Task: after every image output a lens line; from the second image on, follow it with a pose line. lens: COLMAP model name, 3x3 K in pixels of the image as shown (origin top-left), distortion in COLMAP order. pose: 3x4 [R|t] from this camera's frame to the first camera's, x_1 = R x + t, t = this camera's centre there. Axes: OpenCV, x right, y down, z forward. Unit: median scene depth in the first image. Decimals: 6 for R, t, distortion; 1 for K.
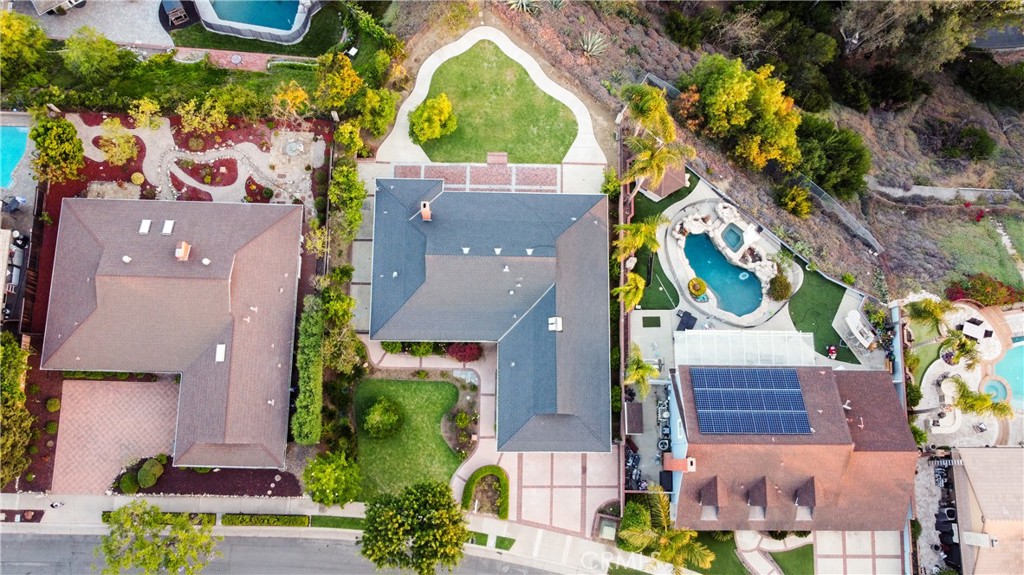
lens RADIAL K [[821.0, 0, 512.0], [0, 821.0, 287.5], [0, 0, 1]] dist [-0.009949, 0.000140]
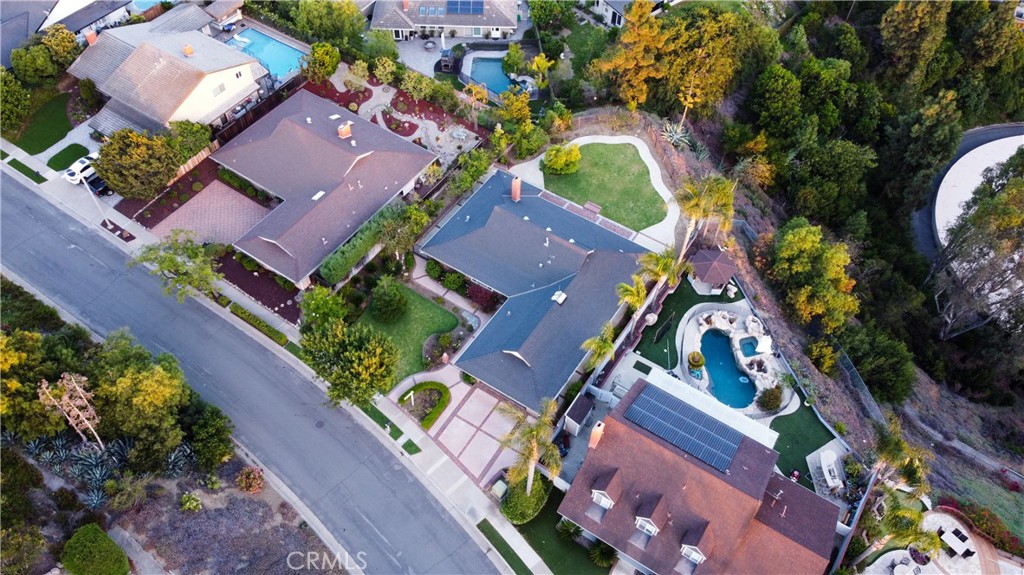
lens RADIAL K [[743.6, 0, 518.3], [0, 743.6, 293.0], [0, 0, 1]] dist [-0.010072, -0.000673]
pose [[0.843502, 0.423280, -0.330664, 0.314865], [-0.526416, 0.773786, -0.352336, 0.396158], [0.106727, 0.471263, 0.875511, 0.089650]]
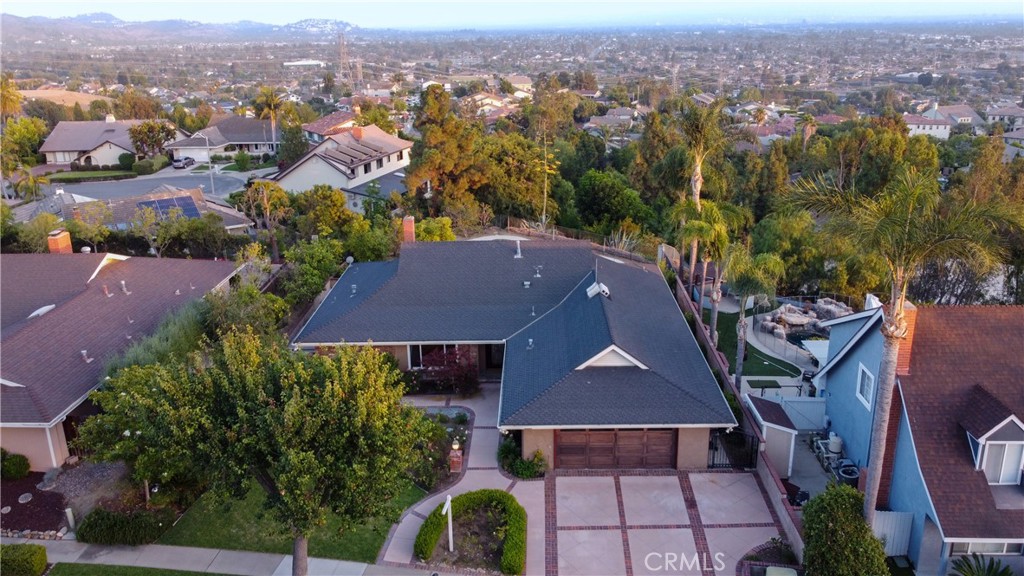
lens RADIAL K [[821.0, 0, 512.0], [0, 821.0, 288.0], [0, 0, 1]] dist [-0.009949, 0.000140]
pose [[0.998958, -0.036388, -0.027542, 0.005100], [-0.005561, 0.501949, -0.864880, 0.532236], [0.045296, 0.864132, 0.501223, 0.633524]]
